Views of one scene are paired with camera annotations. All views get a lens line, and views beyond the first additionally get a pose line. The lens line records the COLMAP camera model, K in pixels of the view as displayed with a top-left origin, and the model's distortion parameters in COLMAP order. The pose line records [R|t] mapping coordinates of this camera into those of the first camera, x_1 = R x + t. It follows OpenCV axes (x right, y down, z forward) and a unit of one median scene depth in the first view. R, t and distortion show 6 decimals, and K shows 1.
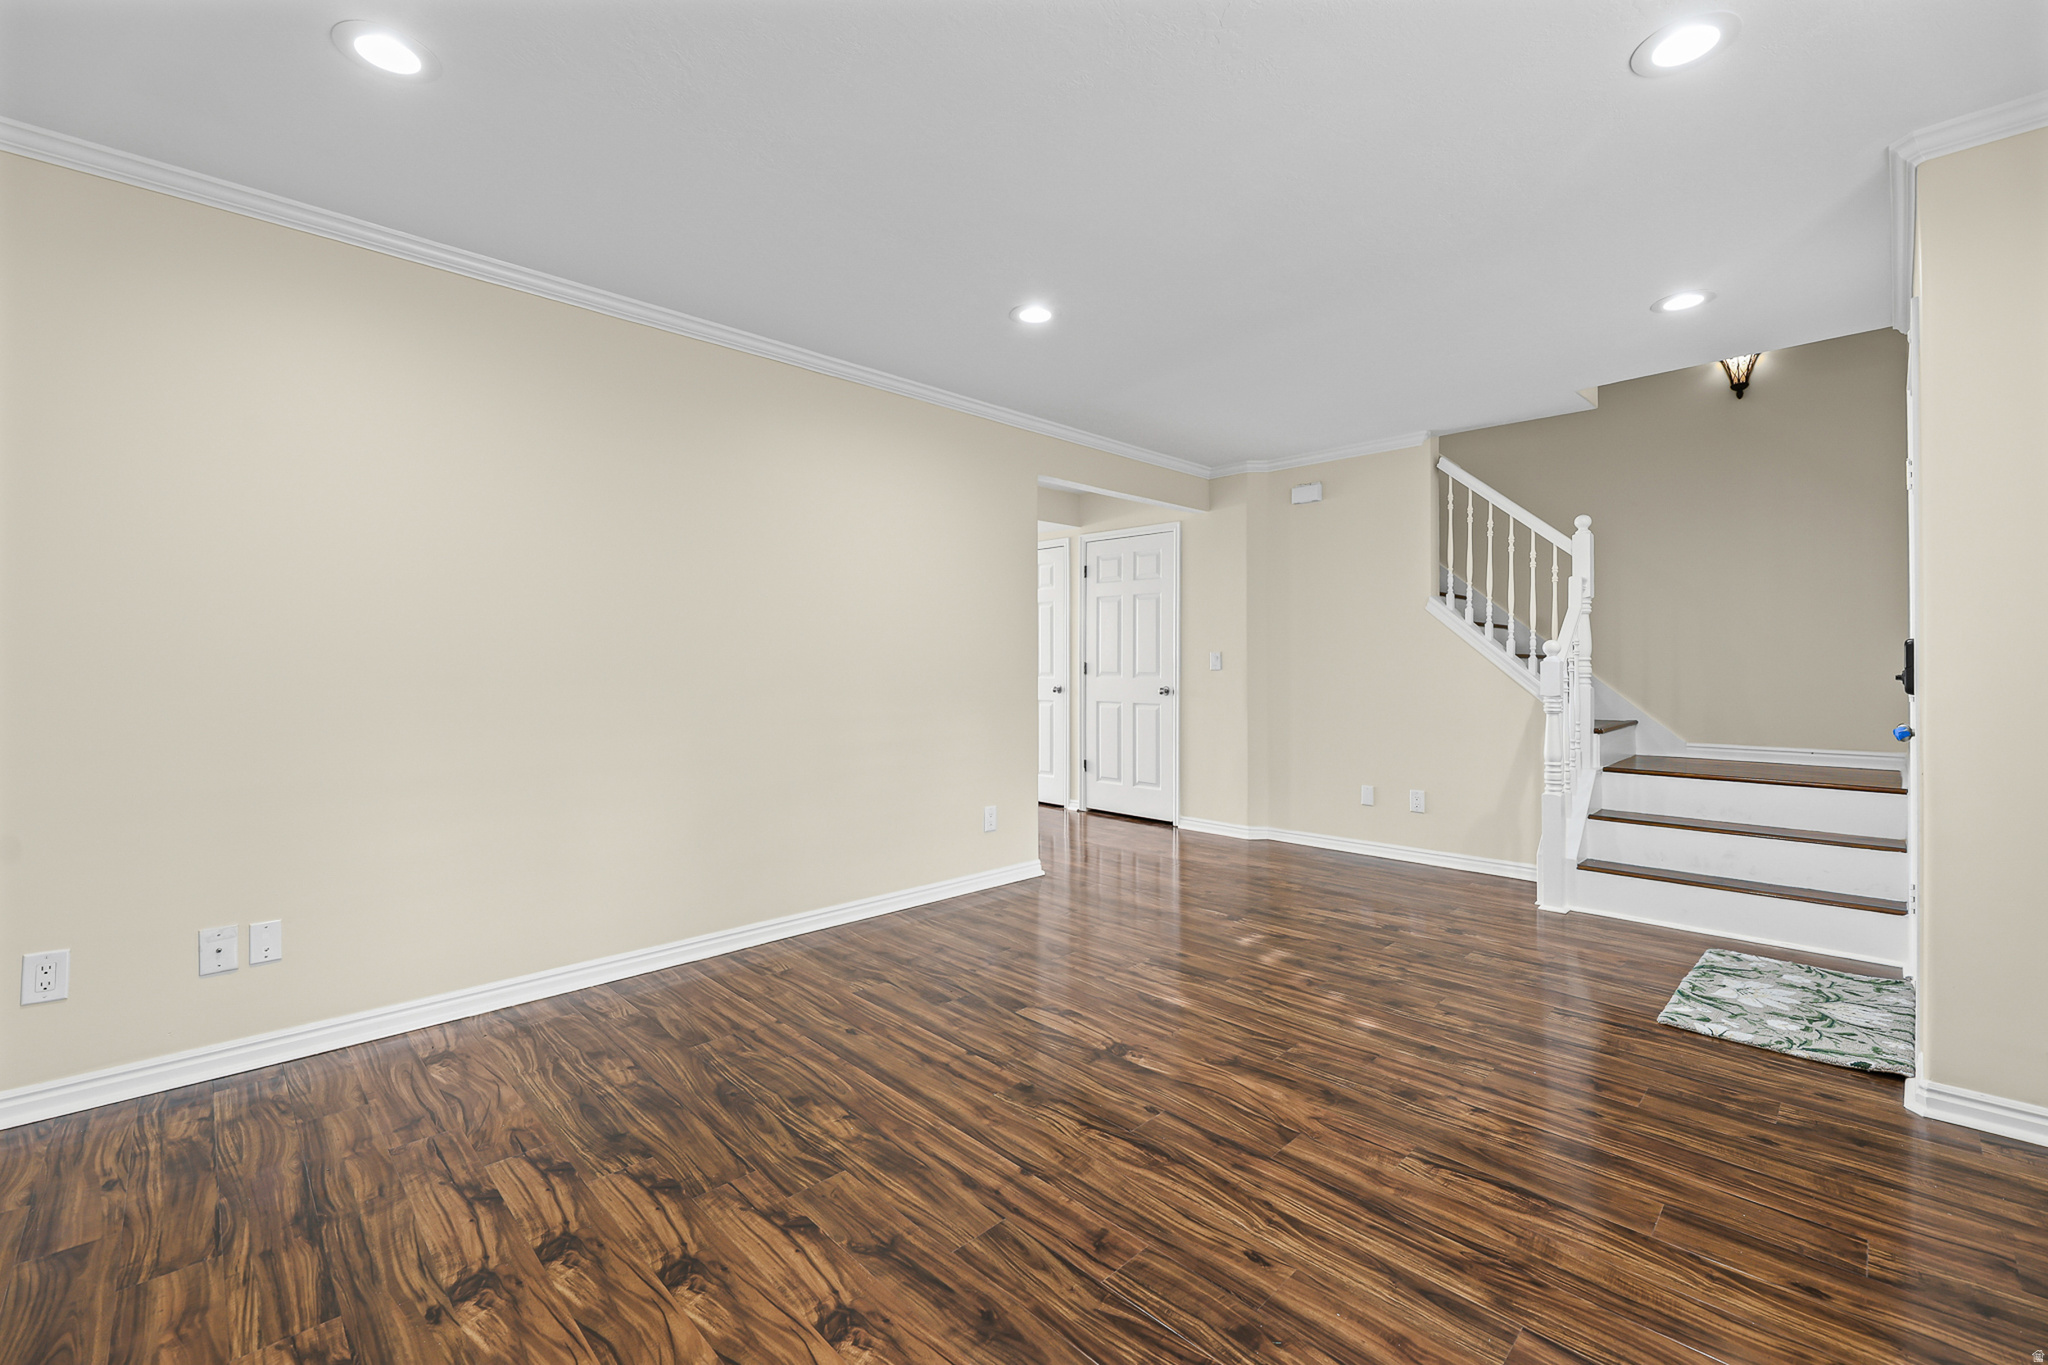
lens RADIAL K [[847.2, 0, 1029.0], [0, 847.2, 652.4], [0, 0, 1]] dist [-0.002585, -0.000523]
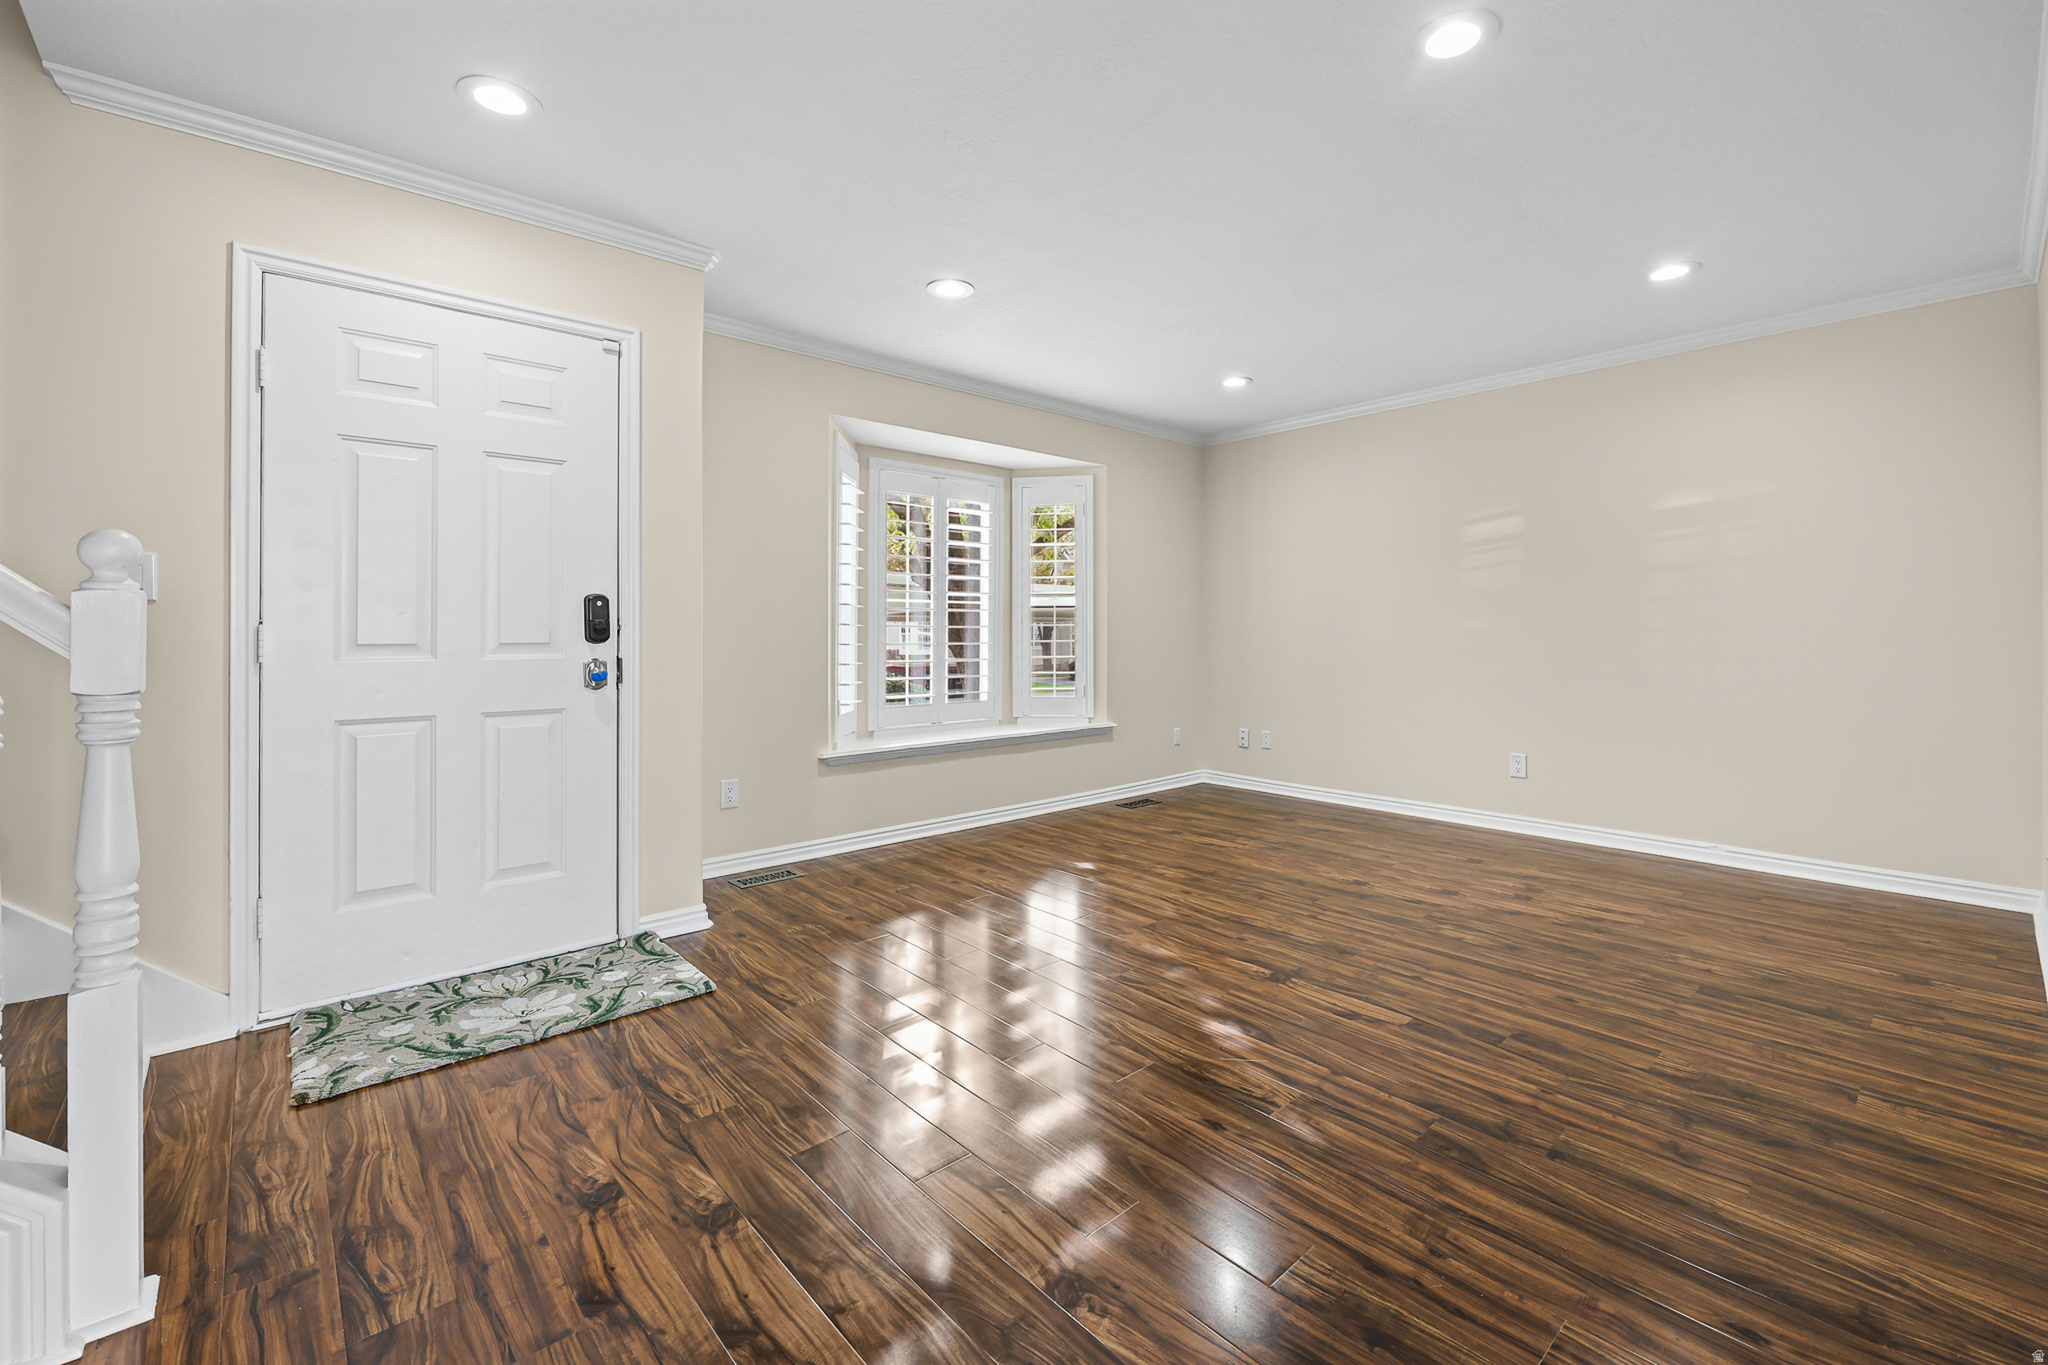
lens RADIAL K [[858.9, 0, 1034.0], [0, 858.9, 630.7], [0, 0, 1]] dist [0.000162, -0.000629]
pose [[-0.998973, 0.001837, 0.045263, 0.368175], [0.001153, 0.999885, -0.015146, 0.050247], [-0.045285, -0.015078, -0.998860, 2.127844]]
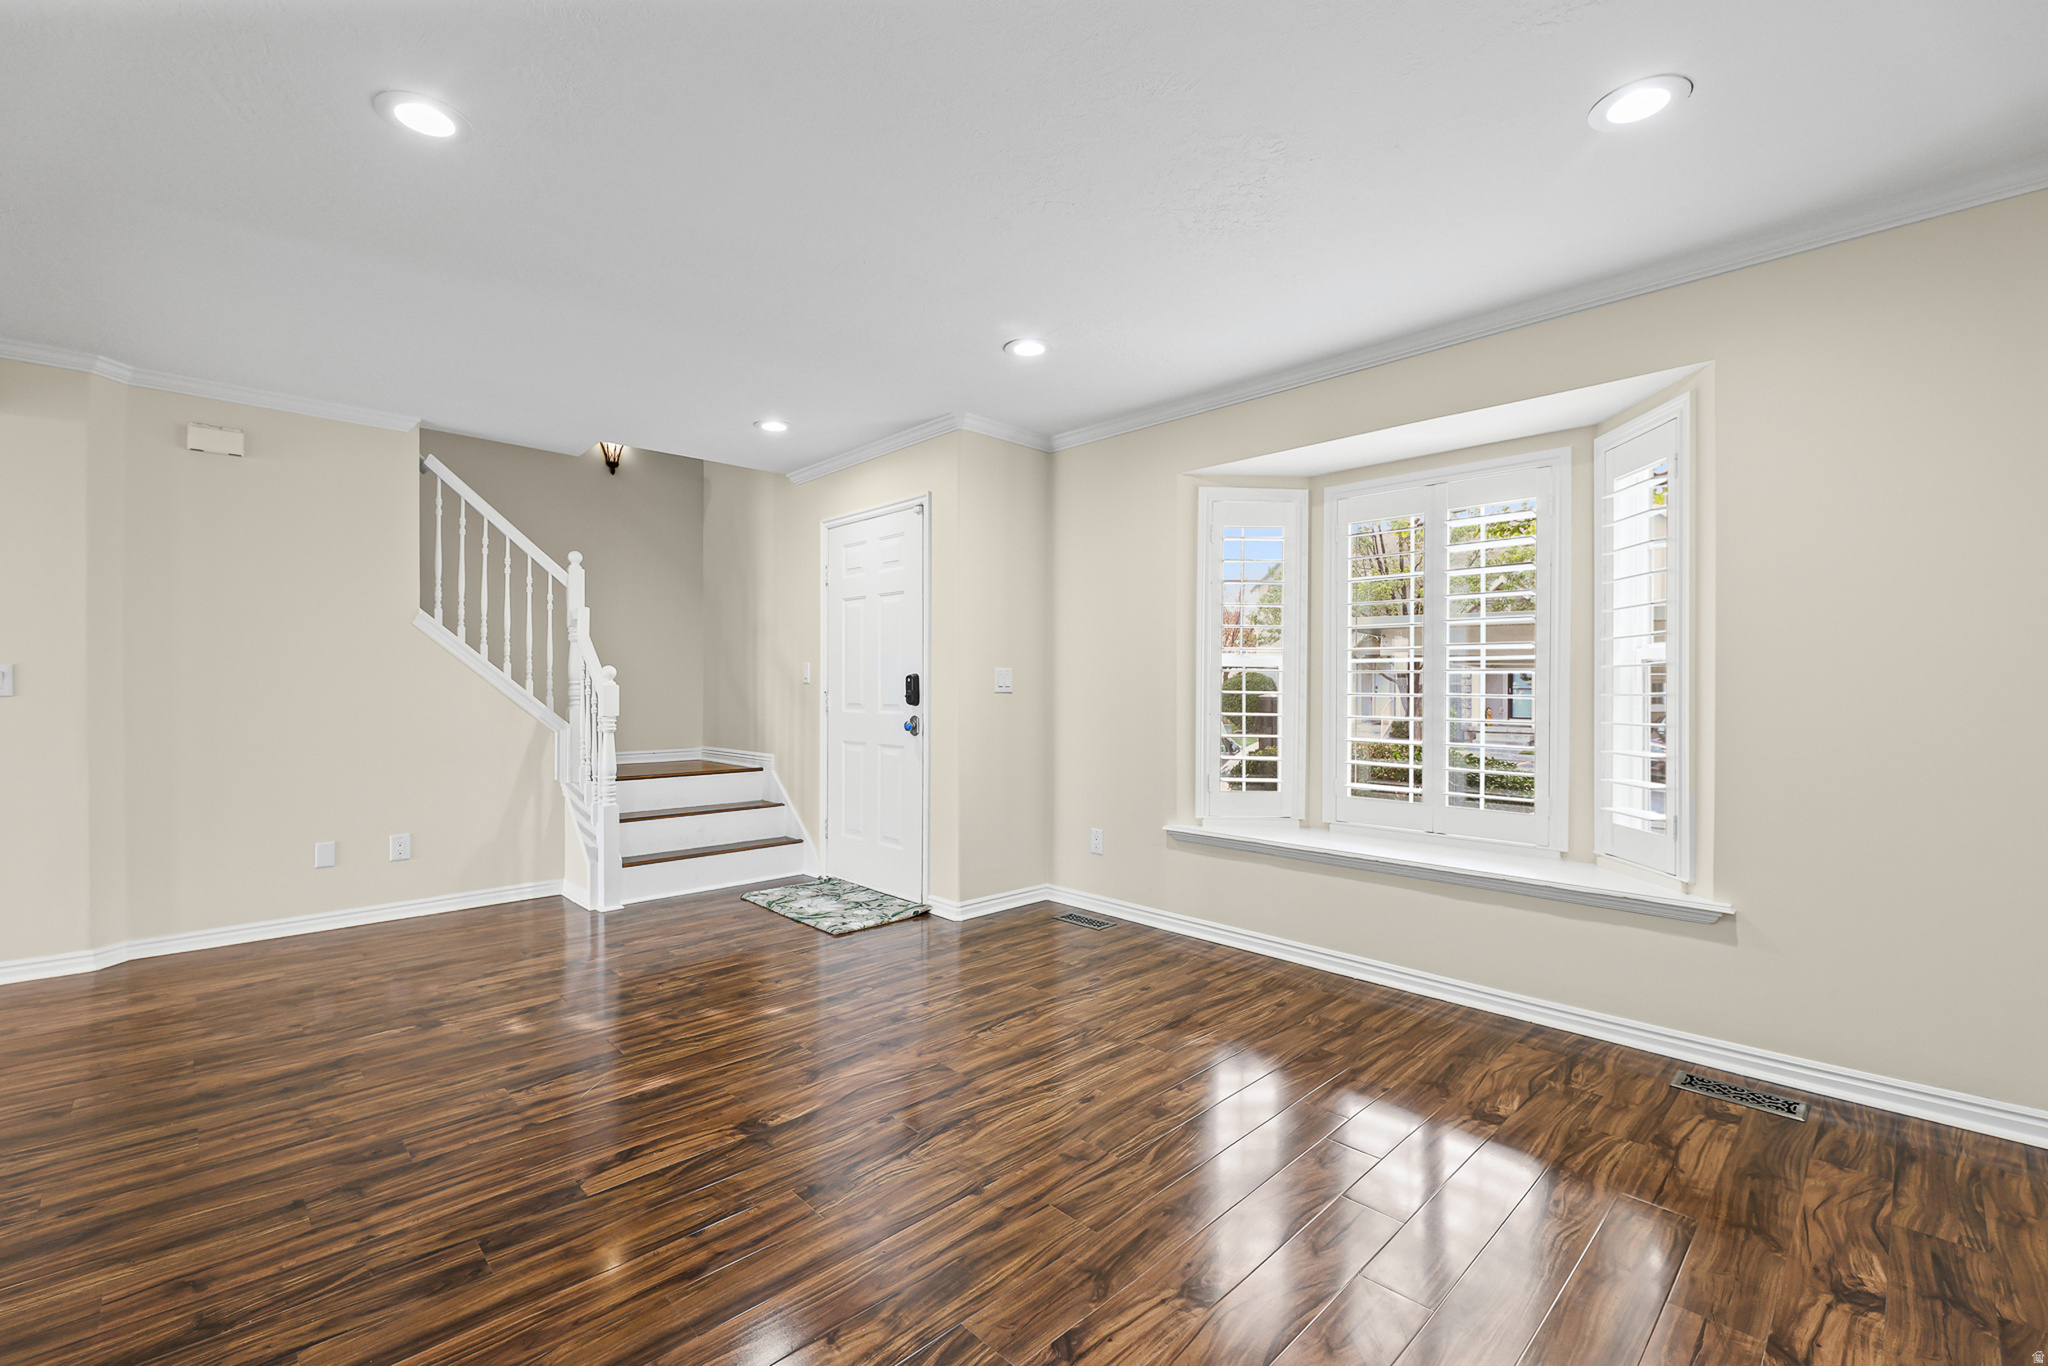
lens RADIAL K [[864.1, 0, 1011.5], [0, 864.1, 673.3], [0, 0, 1]] dist [0.004017, -0.002469]
pose [[0.019261, 0.016874, 0.999672, -0.807107], [-0.017996, 0.999701, -0.016528, 0.007871], [-0.999653, -0.017672, 0.019559, 0.731735]]
